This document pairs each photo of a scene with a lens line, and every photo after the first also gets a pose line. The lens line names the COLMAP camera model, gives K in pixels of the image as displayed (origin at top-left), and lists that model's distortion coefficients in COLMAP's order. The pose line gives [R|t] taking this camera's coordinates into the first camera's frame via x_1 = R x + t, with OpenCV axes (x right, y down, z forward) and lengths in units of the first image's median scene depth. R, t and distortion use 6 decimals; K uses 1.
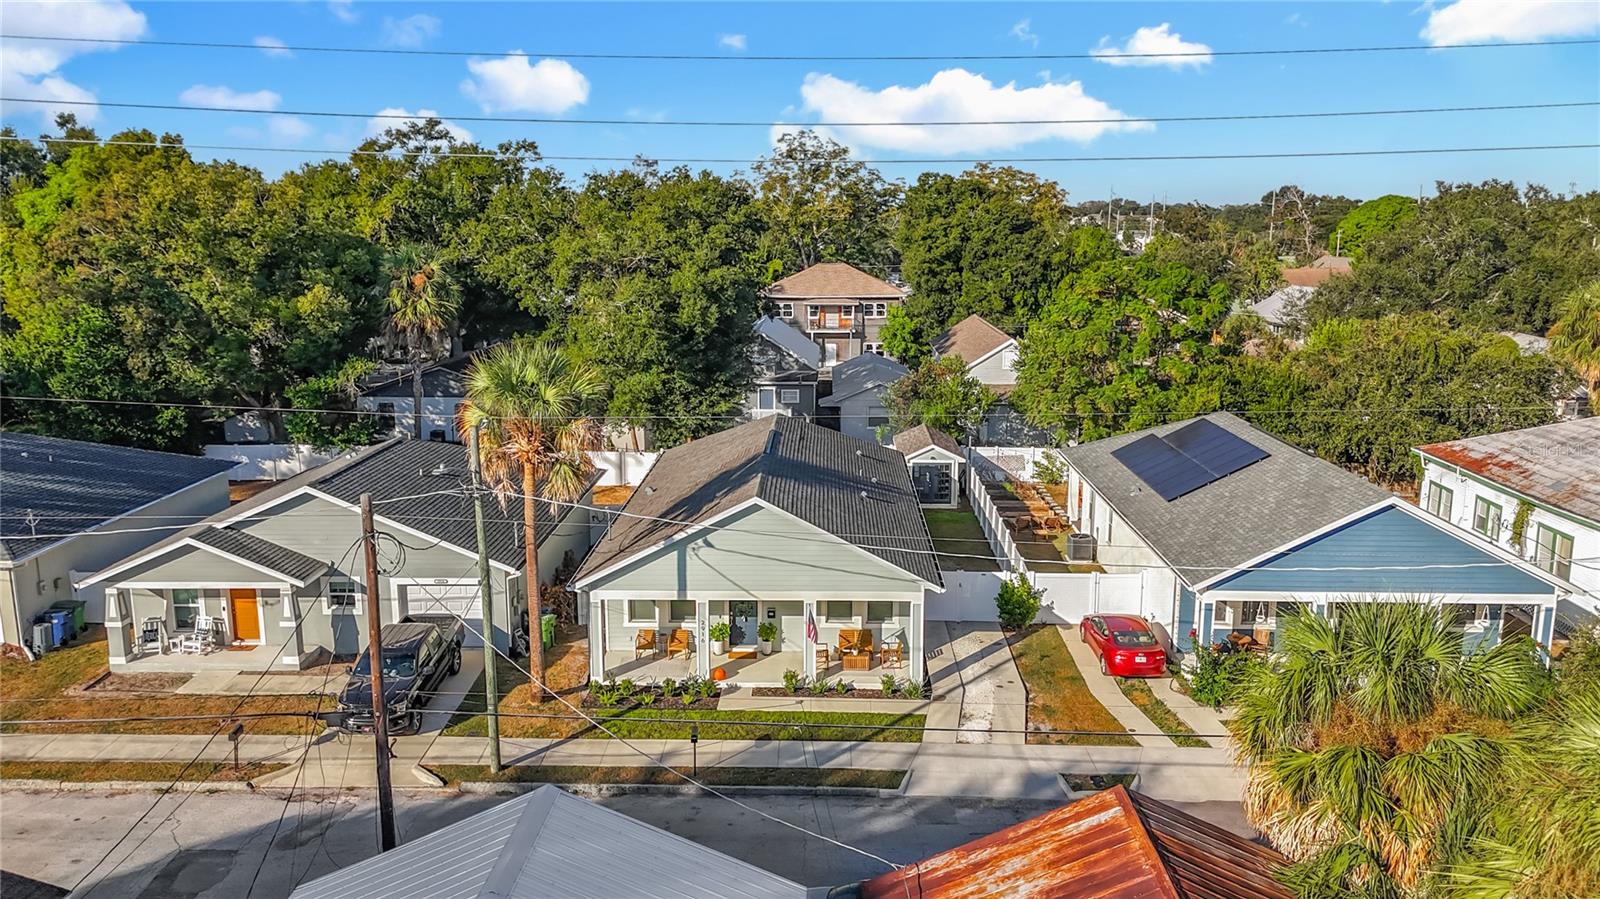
lens RADIAL K [[1207.8, 0, 800.0], [0, 1207.8, 449.5], [0, 0, 1]] dist [0.019668, 0.001285]
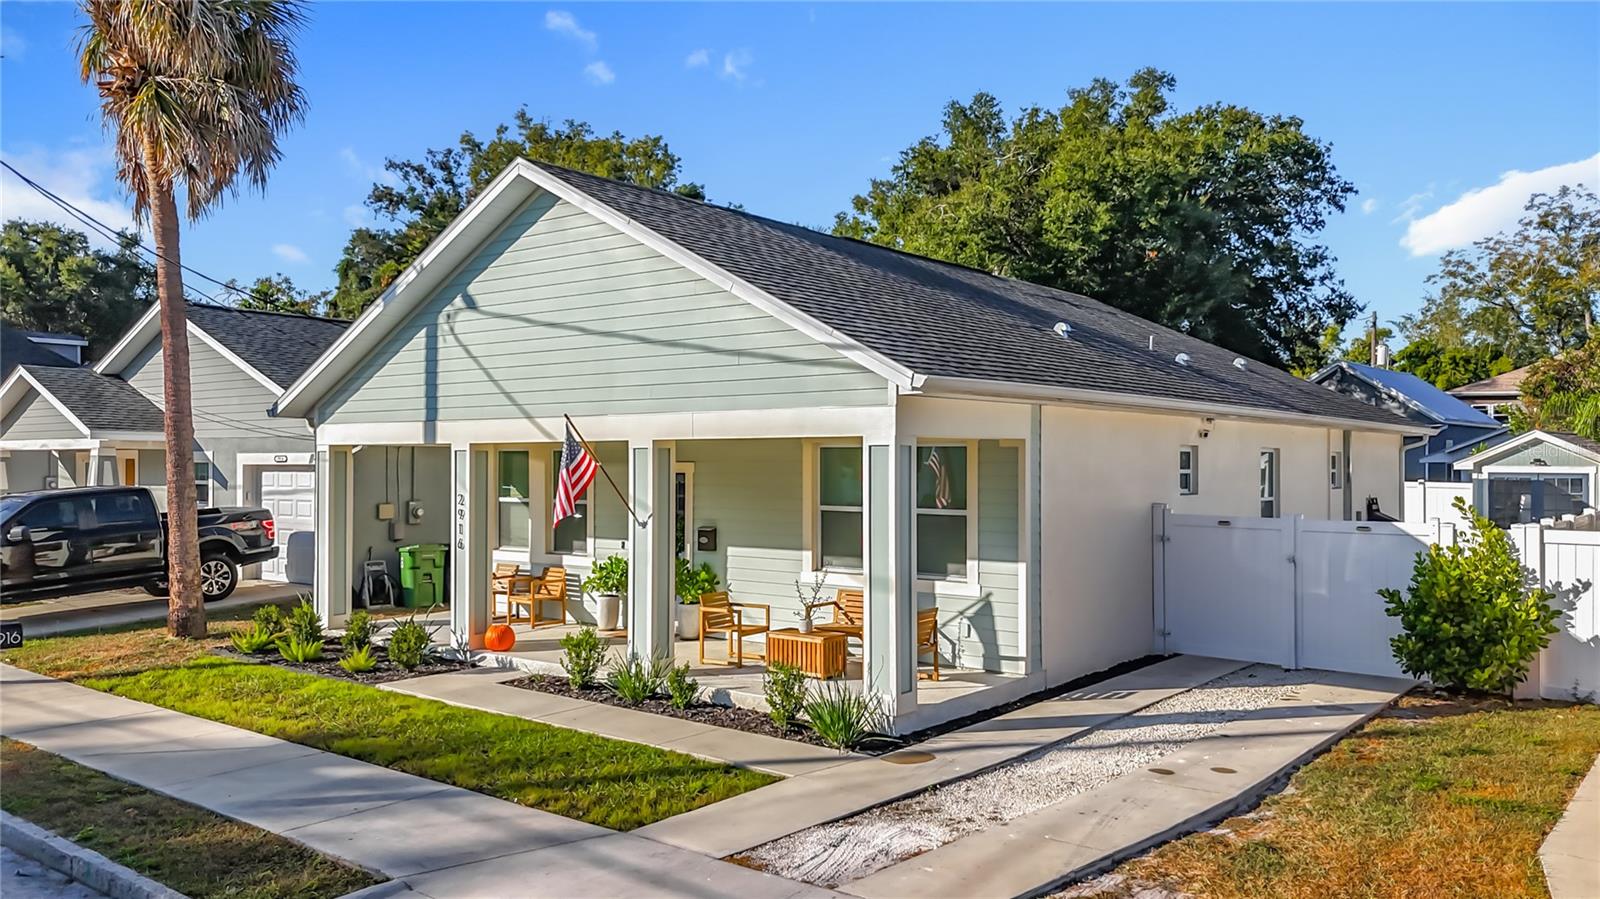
lens RADIAL K [[1207.8, 0, 800.0], [0, 1207.8, 449.5], [0, 0, 1]] dist [0.019668, 0.001285]
pose [[0.788217, -0.009932, -0.615317, 0.255776], [-0.122295, 0.977399, -0.172436, 0.172817], [0.603123, 0.211168, 0.769188, 0.694059]]
